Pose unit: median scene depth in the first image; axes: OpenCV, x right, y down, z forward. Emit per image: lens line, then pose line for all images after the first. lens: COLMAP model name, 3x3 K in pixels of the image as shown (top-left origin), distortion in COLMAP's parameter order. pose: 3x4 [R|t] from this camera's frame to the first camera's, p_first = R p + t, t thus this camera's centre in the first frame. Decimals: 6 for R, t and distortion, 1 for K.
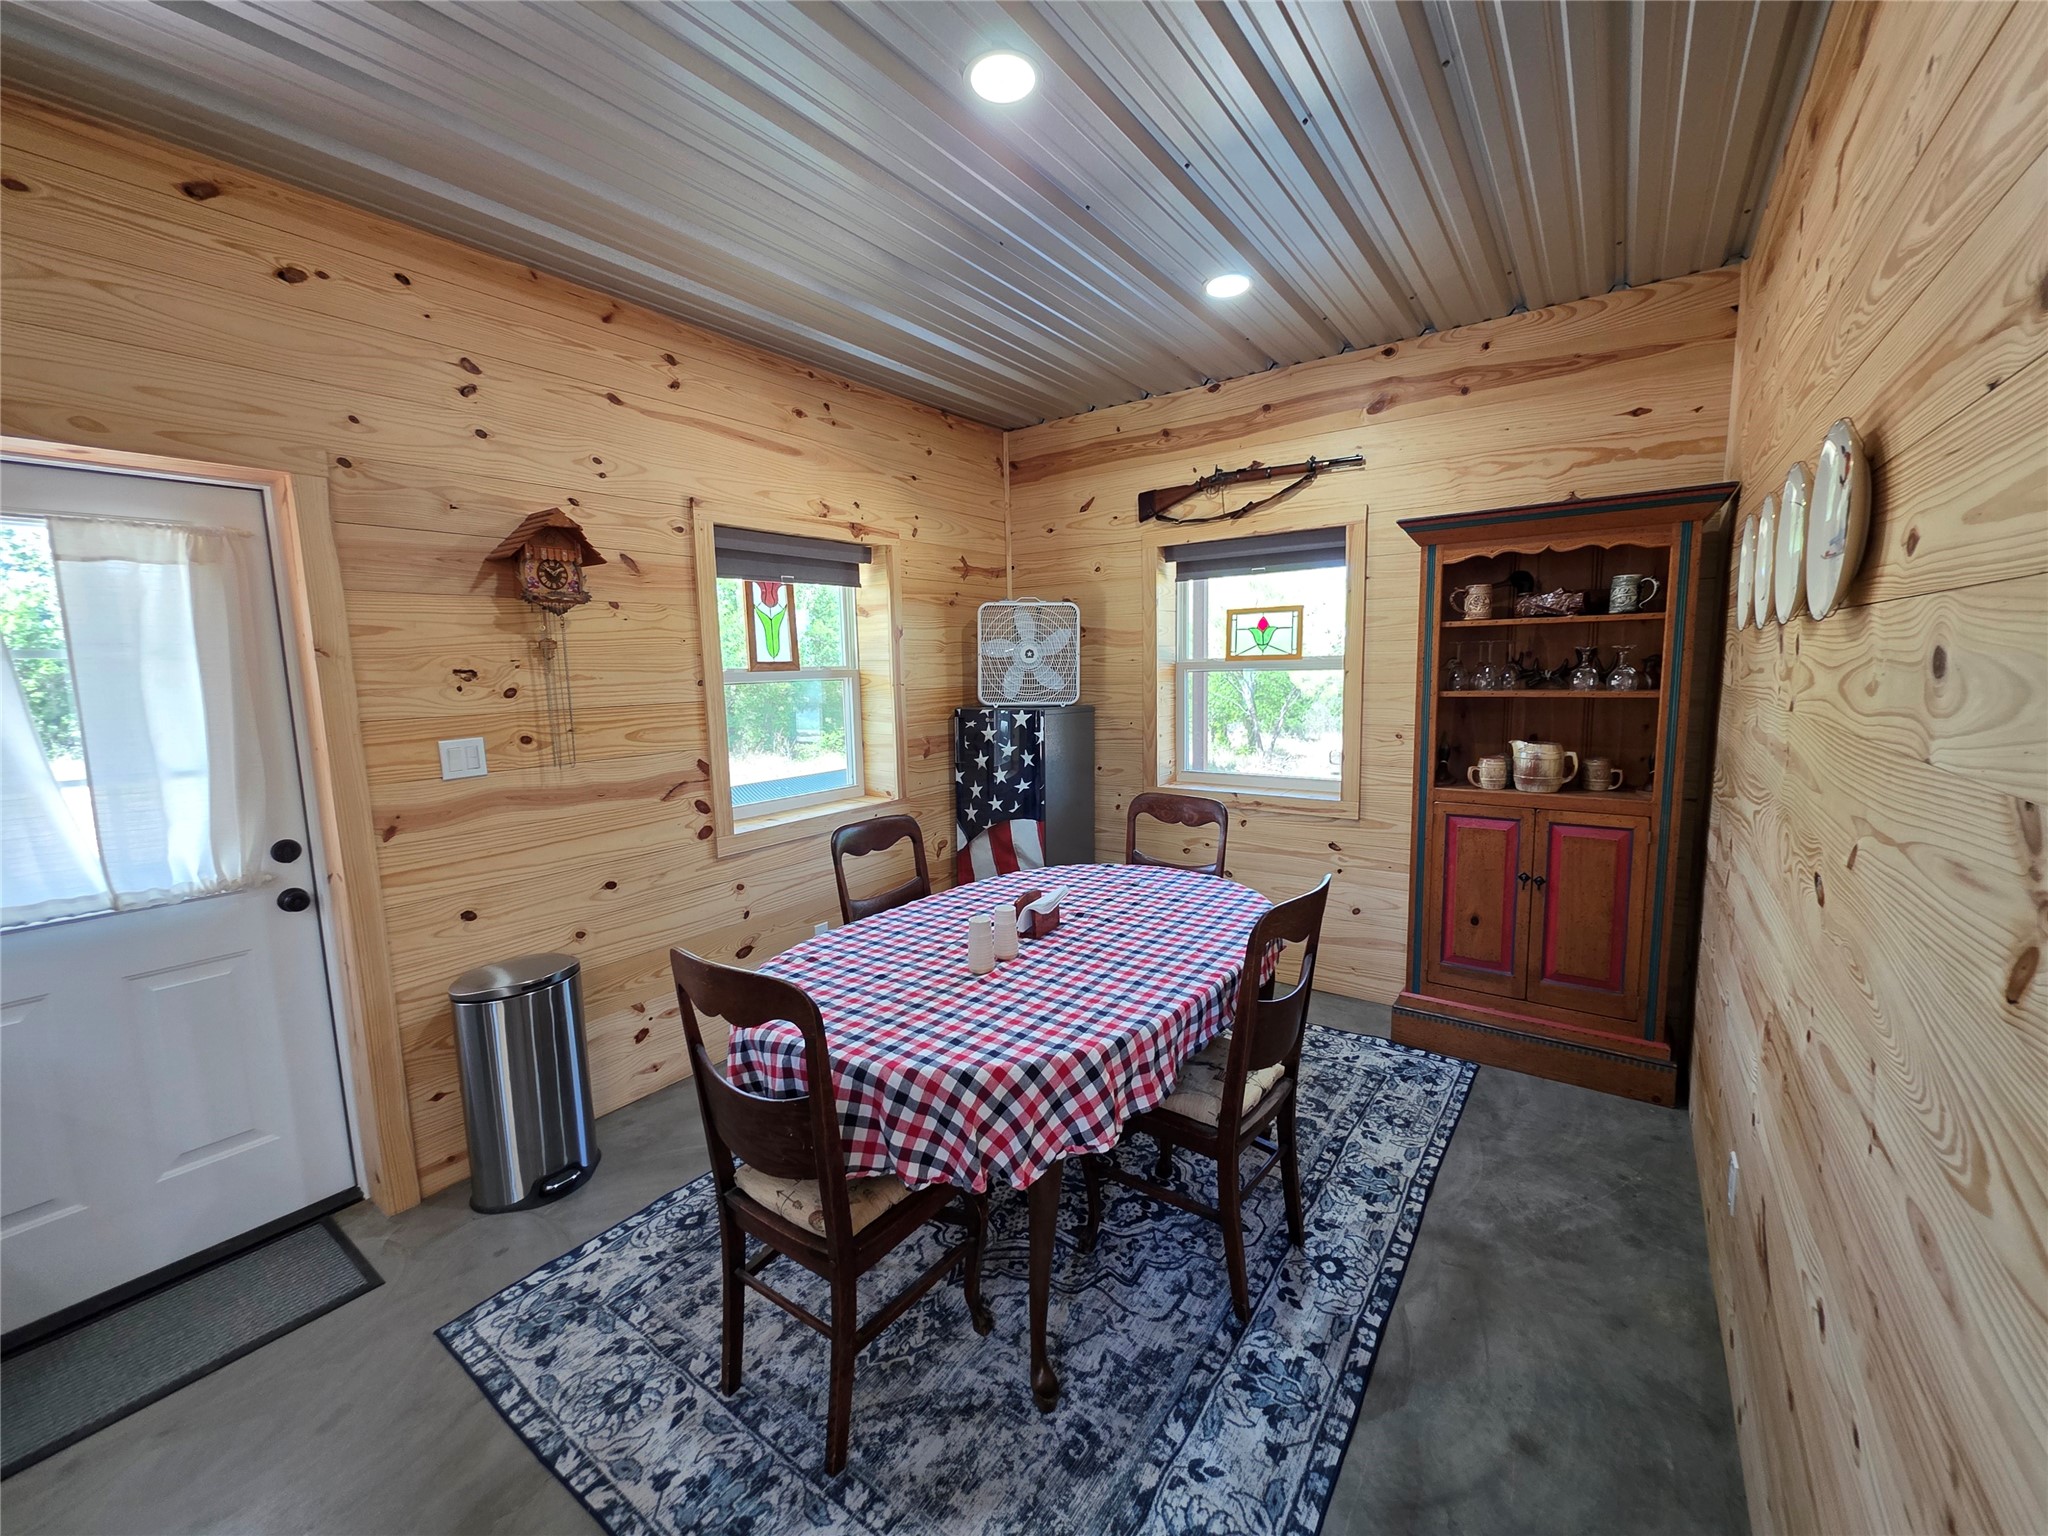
lens RADIAL K [[815.7, 0, 1029.0], [0, 815.7, 766.2], [0, 0, 1]] dist [-0.000948, -0.000525]
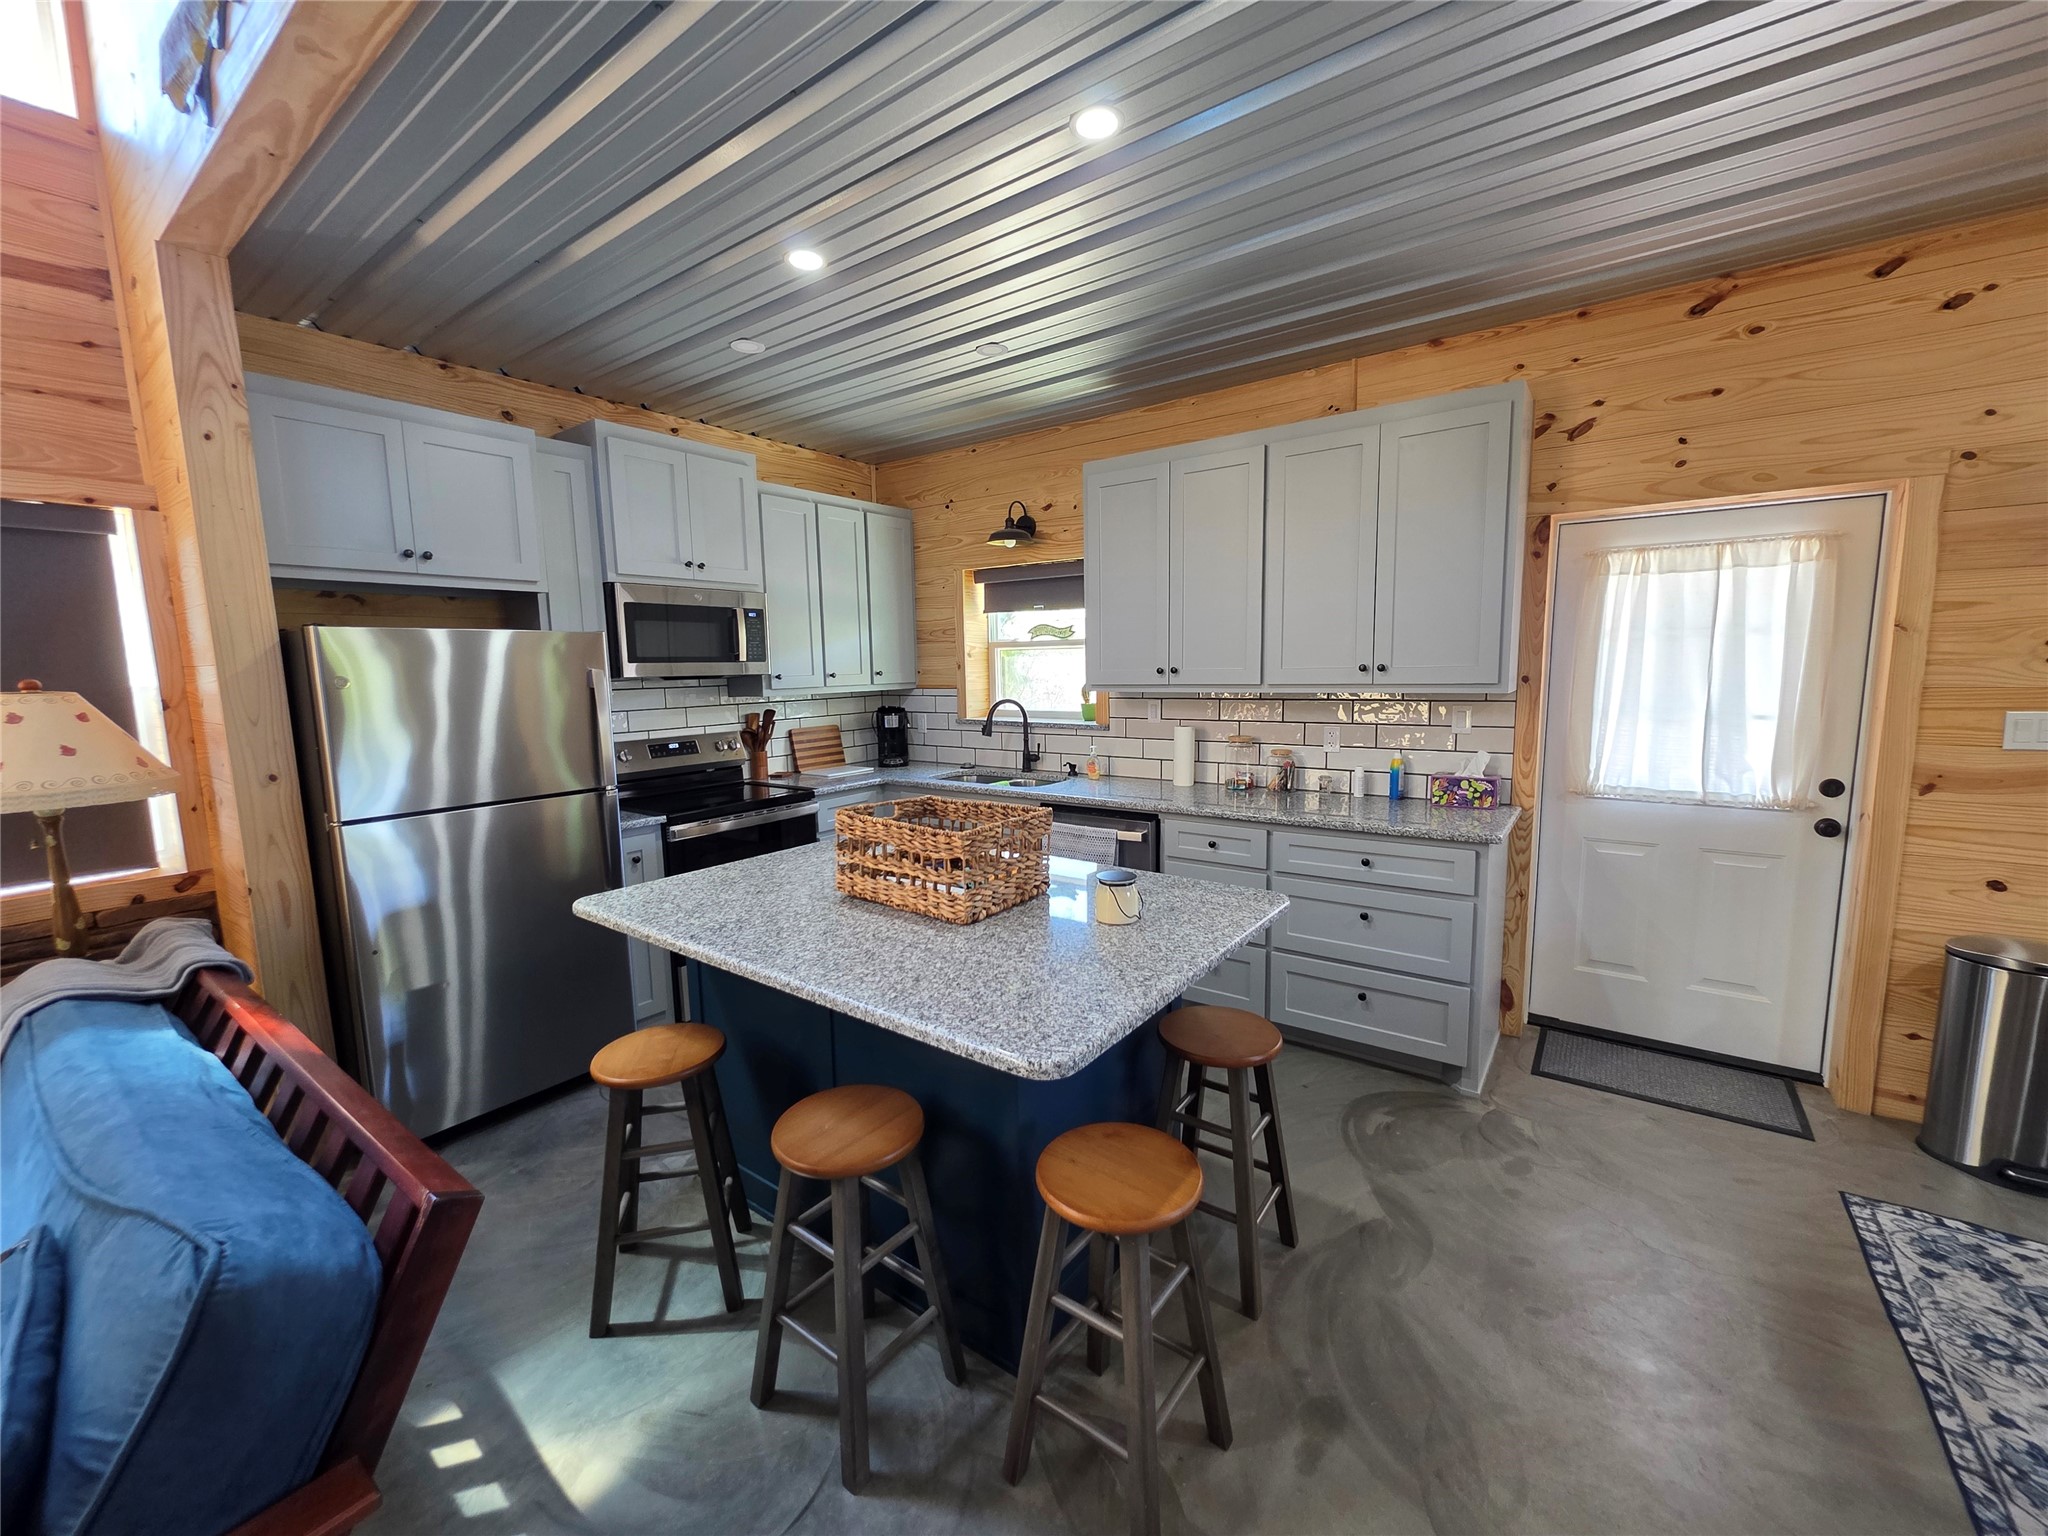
lens RADIAL K [[817.5, 0, 1021.5], [0, 817.5, 765.0], [0, 0, 1]] dist [-0.006389, 0.002837]
pose [[-0.010107, 0.147242, -0.989049, 0.310616], [-0.108456, 0.983103, 0.147465, 0.019154], [0.994050, 0.108759, 0.006033, -0.230444]]
